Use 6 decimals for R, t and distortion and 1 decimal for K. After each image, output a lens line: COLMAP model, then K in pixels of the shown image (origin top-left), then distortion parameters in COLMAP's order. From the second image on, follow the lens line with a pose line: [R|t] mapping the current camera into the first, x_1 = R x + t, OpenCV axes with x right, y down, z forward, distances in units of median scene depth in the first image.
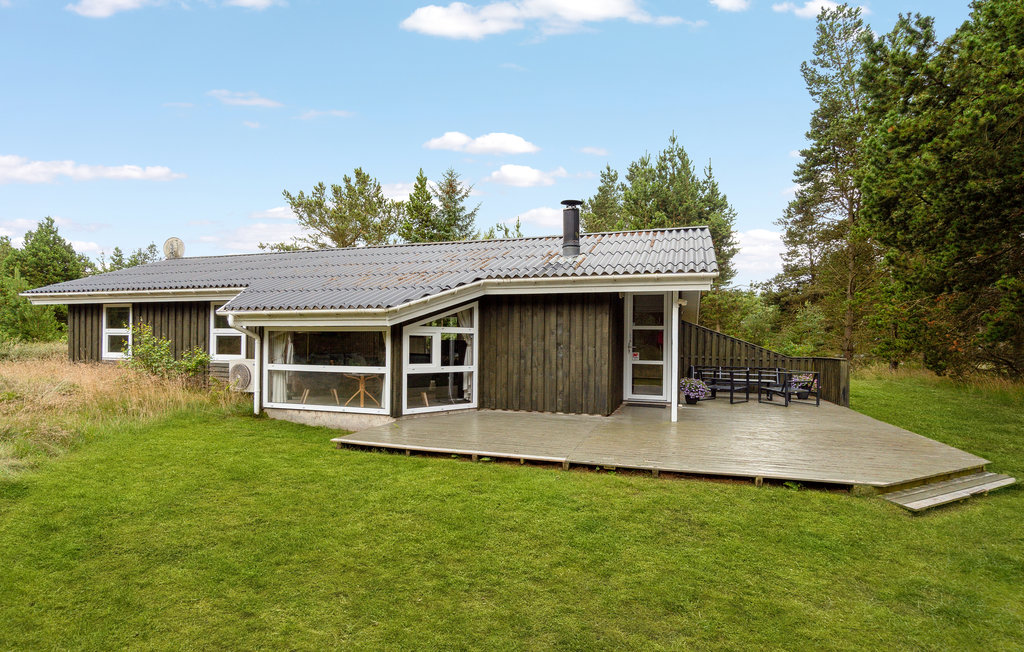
lens RADIAL K [[531.1, 0, 495.8], [0, 531.1, 355.5], [0, 0, 1]] dist [-0.002341, -0.000406]
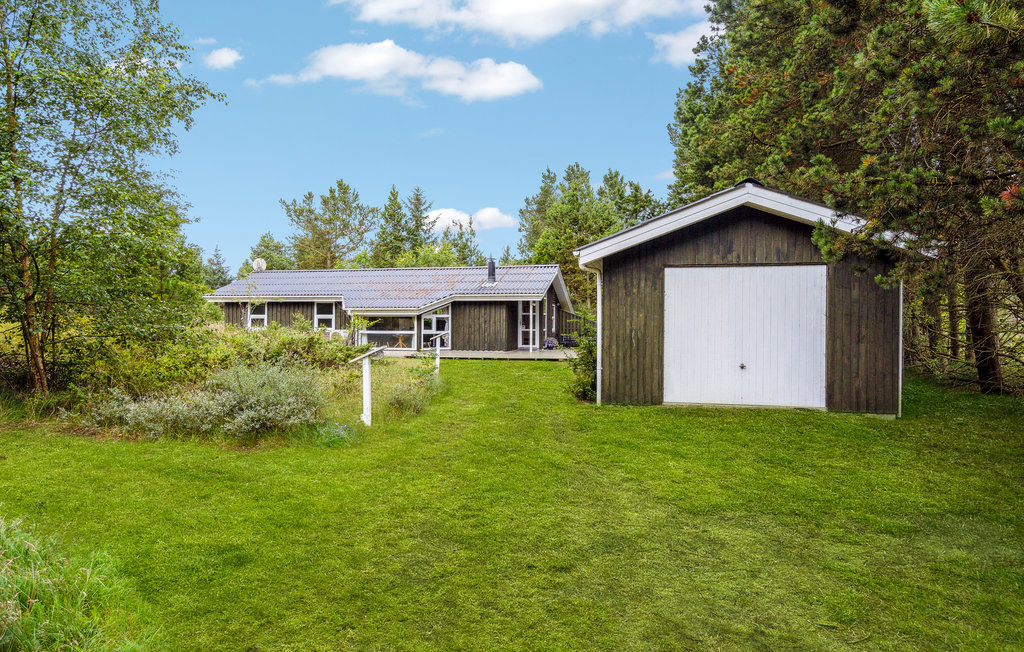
lens RADIAL K [[628.4, 0, 512.0], [0, 628.4, 326.0], [0, 0, 1]] dist [-0.004688, -0.002775]
pose [[0.994747, -0.006141, 0.102180, -0.042516], [0.007862, 0.999834, -0.016443, 0.038771], [-0.102062, 0.017160, 0.994630, -1.526569]]
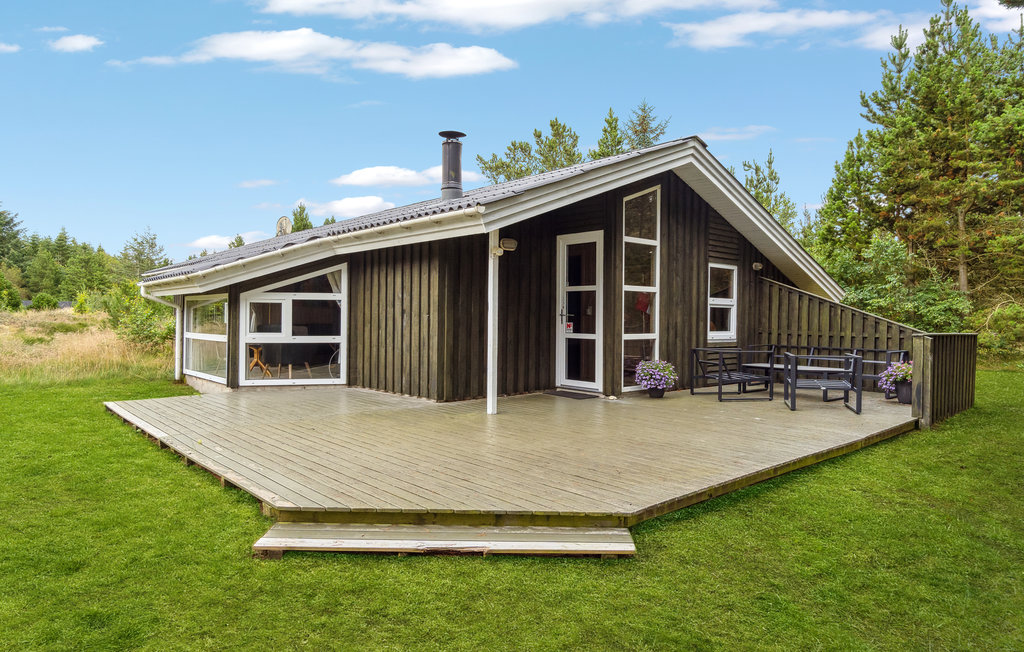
lens RADIAL K [[628.4, 0, 512.0], [0, 628.4, 326.0], [0, 0, 1]] dist [-0.004688, -0.002775]
pose [[0.869198, 0.003216, -0.494453, 0.626342], [-0.010323, 0.999879, -0.011643, 0.010108], [0.494356, 0.015225, 0.869126, 0.206420]]
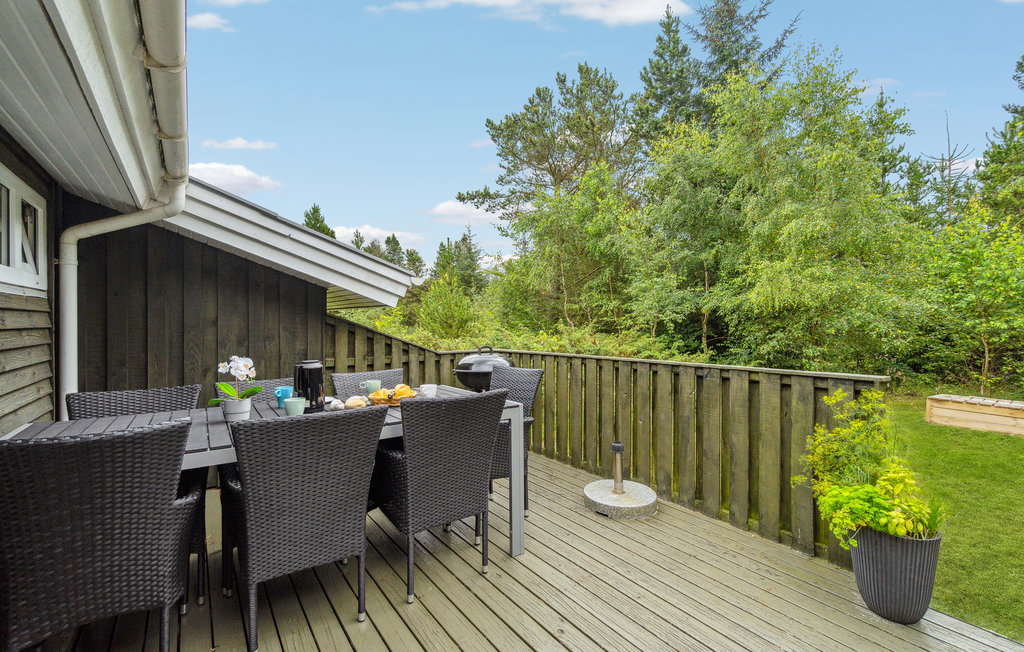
lens RADIAL K [[441.3, 0, 511.4], [0, 441.3, 314.1], [0, 0, 1]] dist [-0.000294, 0.000016]
pose [[0.813666, -0.023573, -0.580855, -0.040928], [0.004435, 0.999400, -0.034346, -0.043085], [0.581316, 0.025370, 0.813282, 1.580004]]
